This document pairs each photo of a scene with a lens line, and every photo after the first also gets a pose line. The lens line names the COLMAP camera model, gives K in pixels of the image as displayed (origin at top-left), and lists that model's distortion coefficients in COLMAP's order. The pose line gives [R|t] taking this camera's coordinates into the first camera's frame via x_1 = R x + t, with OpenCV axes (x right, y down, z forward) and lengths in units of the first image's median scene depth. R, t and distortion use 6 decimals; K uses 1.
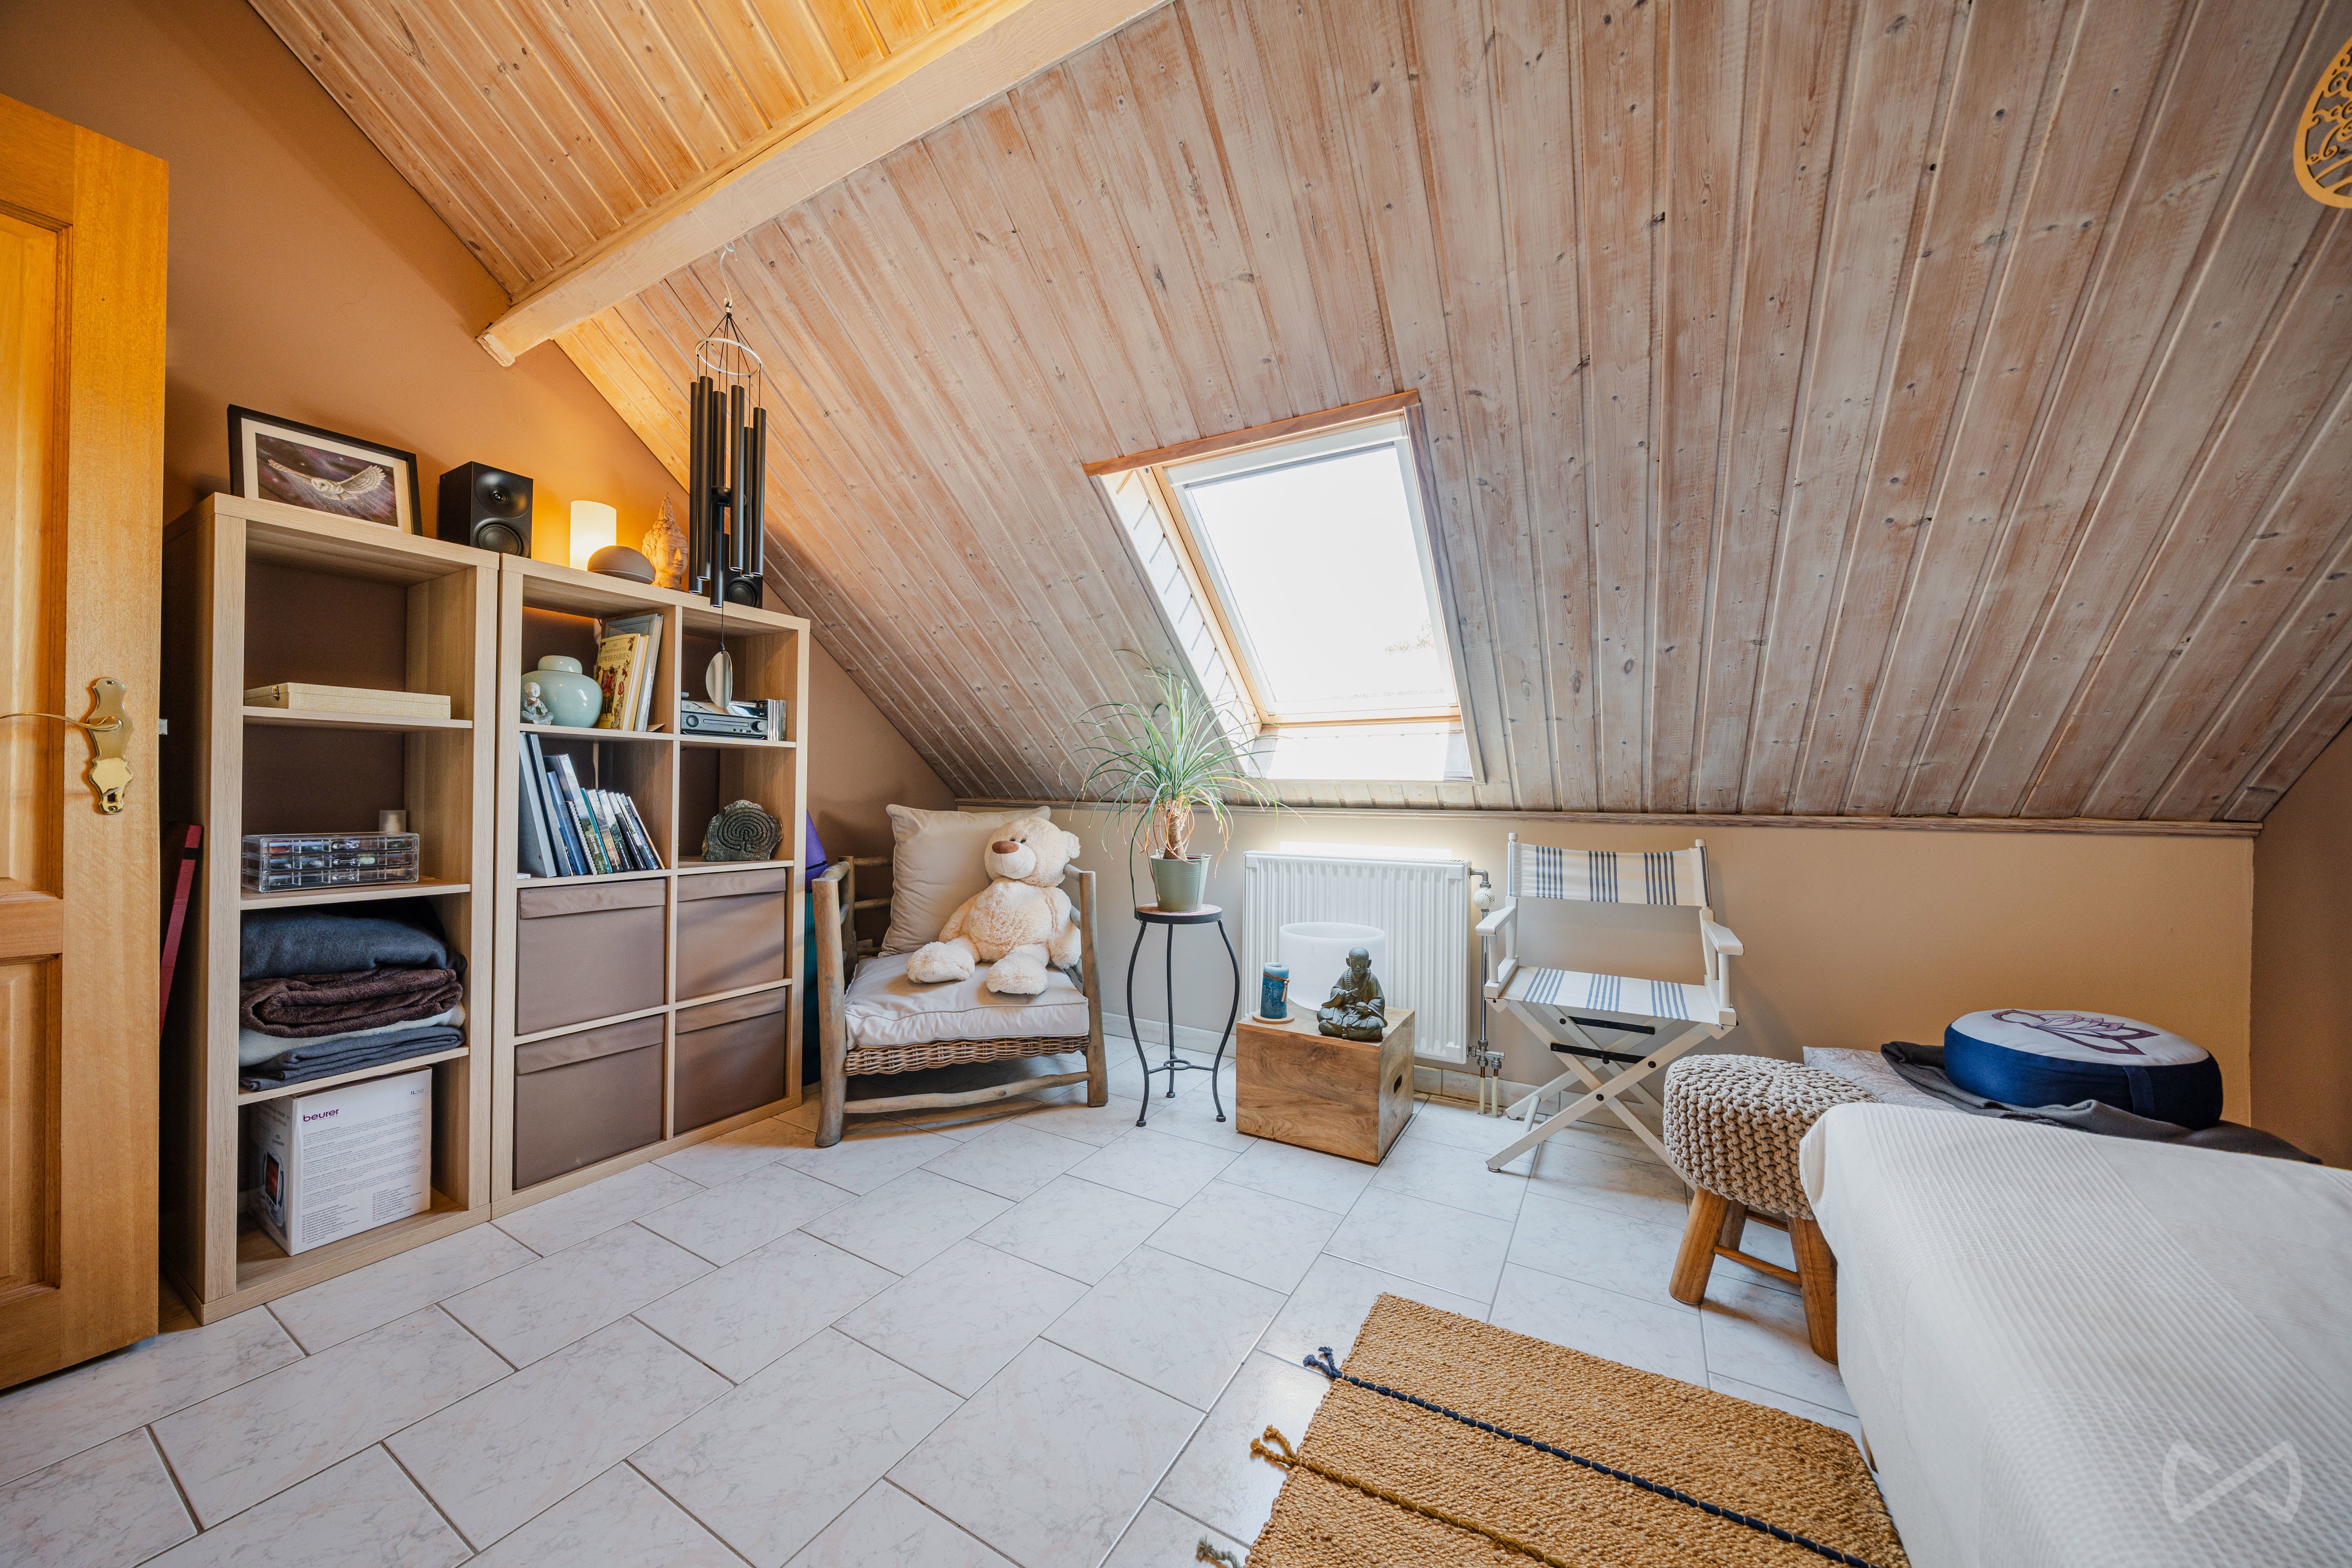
lens RADIAL K [[802.0, 0, 1166.3], [0, 802.0, 790.1], [0, 0, 1]] dist [0.000158, -0.000043]
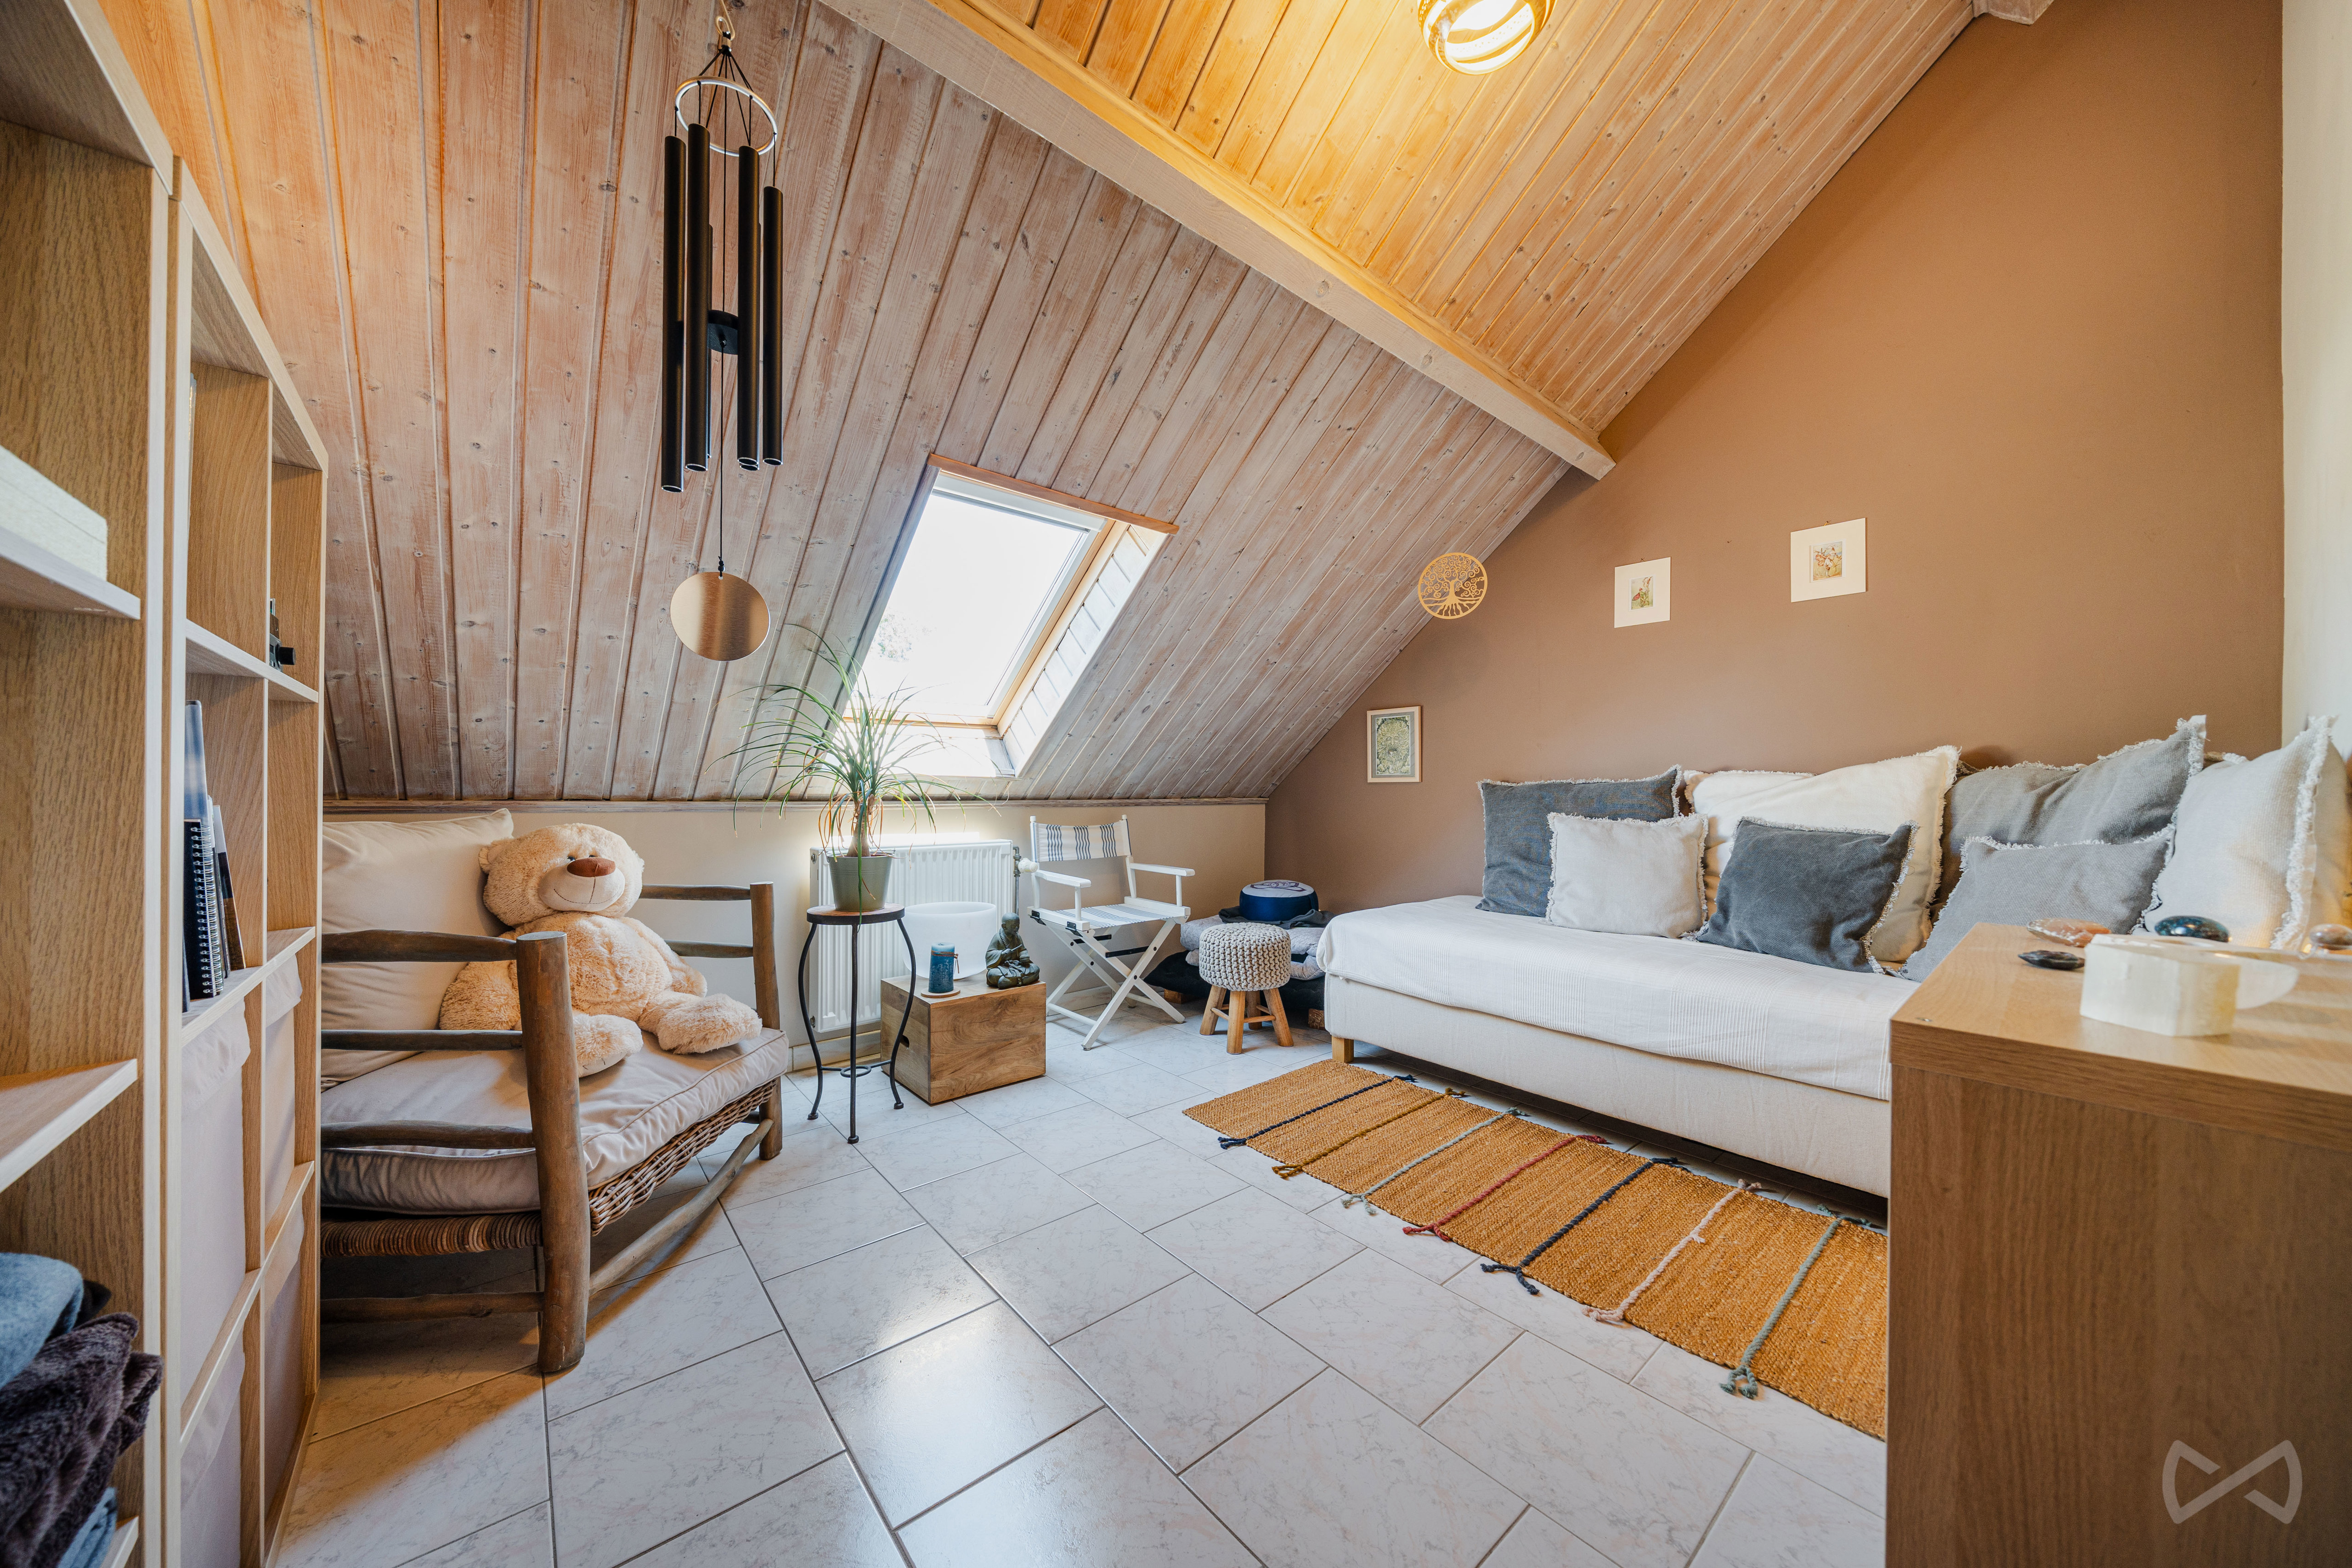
lens RADIAL K [[802.0, 0, 1167.4], [0, 802.0, 788.5], [0, 0, 1]] dist [0.000158, -0.000043]
pose [[0.336413, -0.006100, 0.941695, -0.855892], [-0.000948, 0.999976, 0.006816, -0.002773], [-0.941714, -0.003186, 0.336400, 0.368998]]
